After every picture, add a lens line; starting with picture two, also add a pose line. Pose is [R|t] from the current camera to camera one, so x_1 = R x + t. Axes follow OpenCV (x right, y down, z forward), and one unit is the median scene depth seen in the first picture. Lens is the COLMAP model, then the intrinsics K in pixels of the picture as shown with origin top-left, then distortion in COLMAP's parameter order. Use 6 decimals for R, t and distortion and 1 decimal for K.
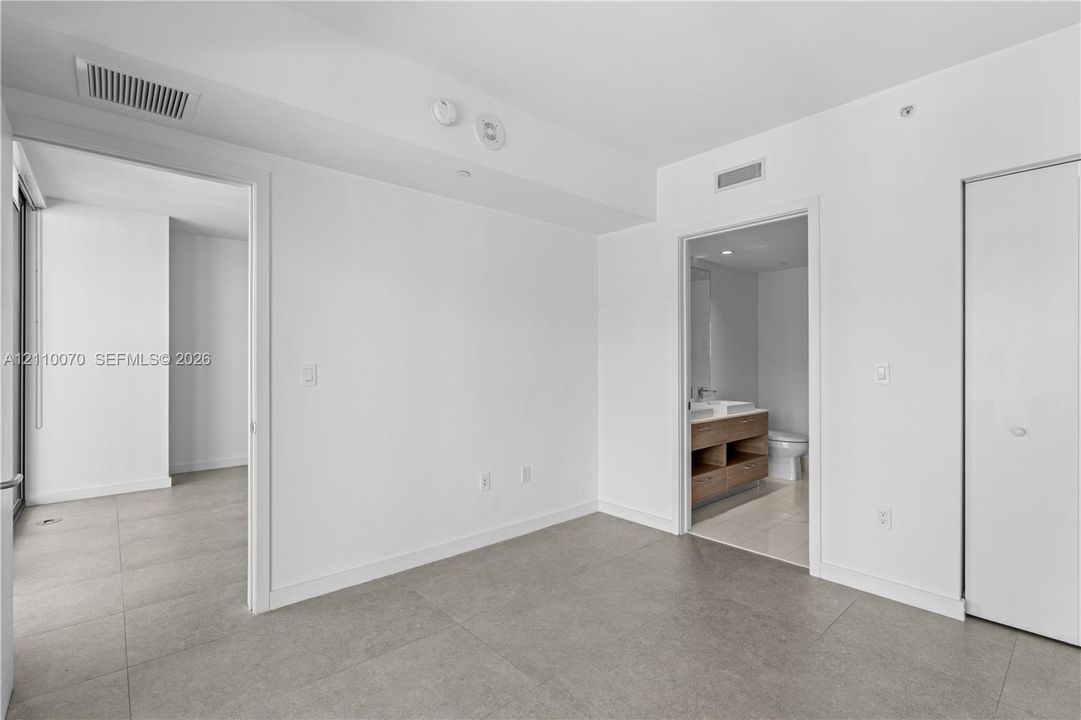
lens RADIAL K [[495.6, 0, 538.3], [0, 495.6, 353.2], [0, 0, 1]] dist [-0.002404, -0.000277]
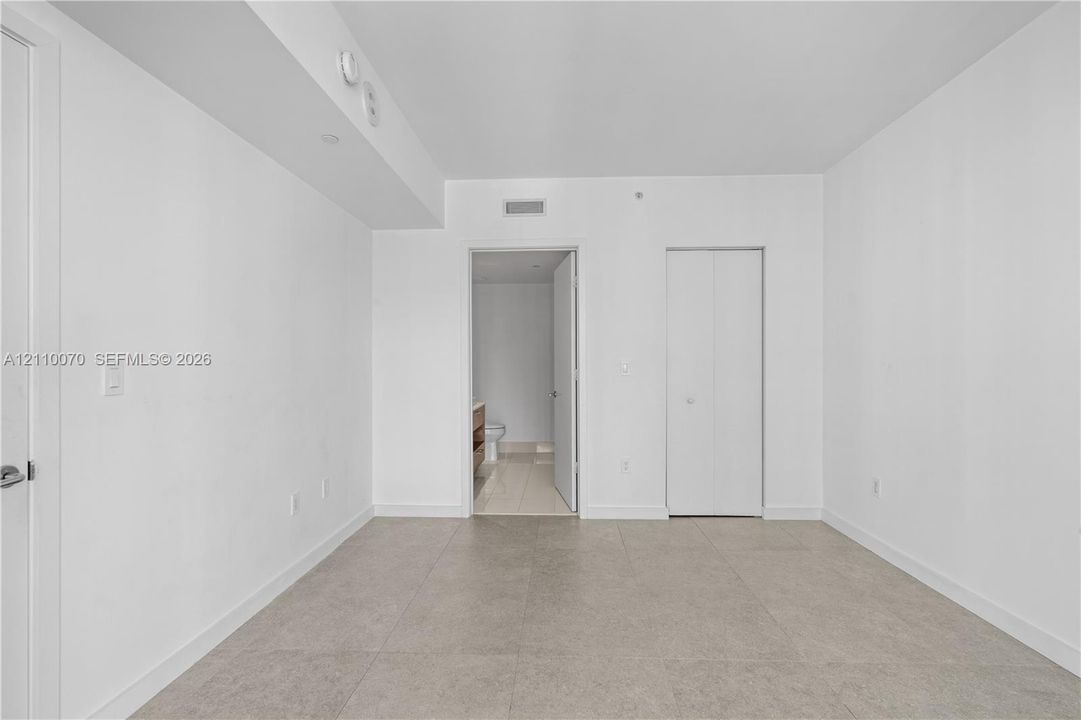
lens RADIAL K [[495.3, 0, 543.5], [0, 495.3, 358.3], [0, 0, 1]] dist [-0.001471, 0.000234]
pose [[0.692012, 0.005178, 0.721868, -0.441519], [-0.008314, 0.999965, 0.000798, 0.009591], [-0.721839, -0.006554, 0.692030, 0.125438]]
